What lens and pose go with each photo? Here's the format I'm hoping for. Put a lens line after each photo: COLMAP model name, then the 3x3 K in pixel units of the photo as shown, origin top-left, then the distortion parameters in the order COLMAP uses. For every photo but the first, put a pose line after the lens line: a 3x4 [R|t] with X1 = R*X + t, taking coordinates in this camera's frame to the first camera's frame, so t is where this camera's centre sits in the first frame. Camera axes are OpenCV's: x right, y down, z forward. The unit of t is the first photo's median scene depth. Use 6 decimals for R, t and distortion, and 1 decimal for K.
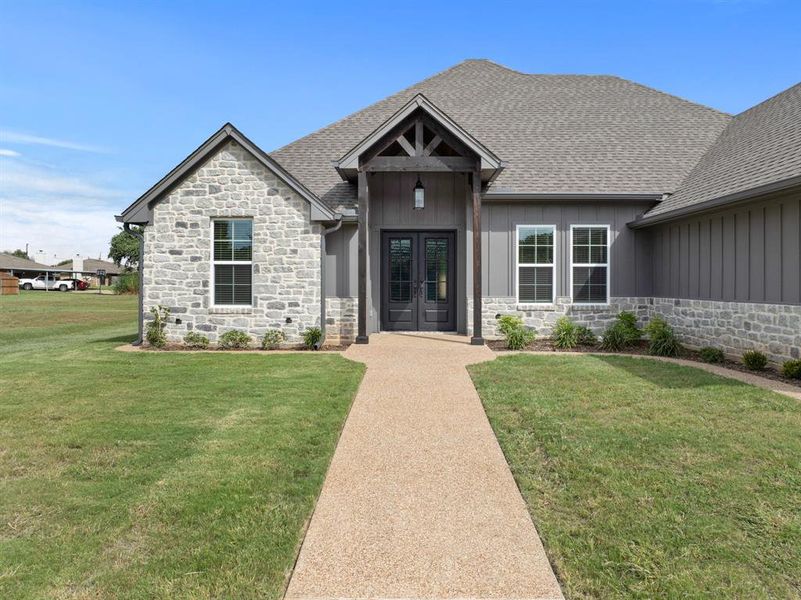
lens RADIAL K [[638.9, 0, 401.4], [0, 638.9, 297.4], [0, 0, 1]] dist [-0.000347, 0.000376]
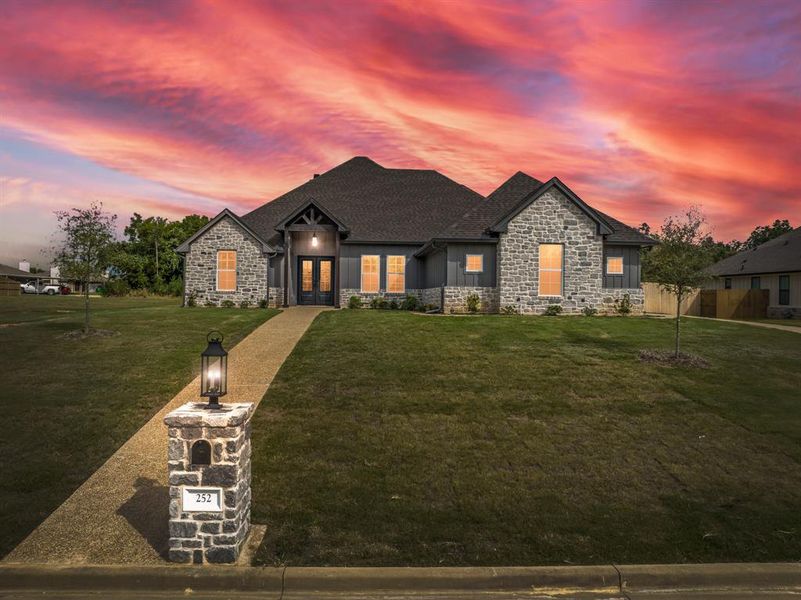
lens RADIAL K [[638.9, 0, 398.9], [0, 638.9, 300.7], [0, 0, 1]] dist [-0.000347, 0.000376]
pose [[0.997148, 0.011066, 0.074651, 0.166815], [-0.009773, 0.999796, -0.017656, 0.083658], [-0.074831, 0.016876, 0.997053, -1.255264]]
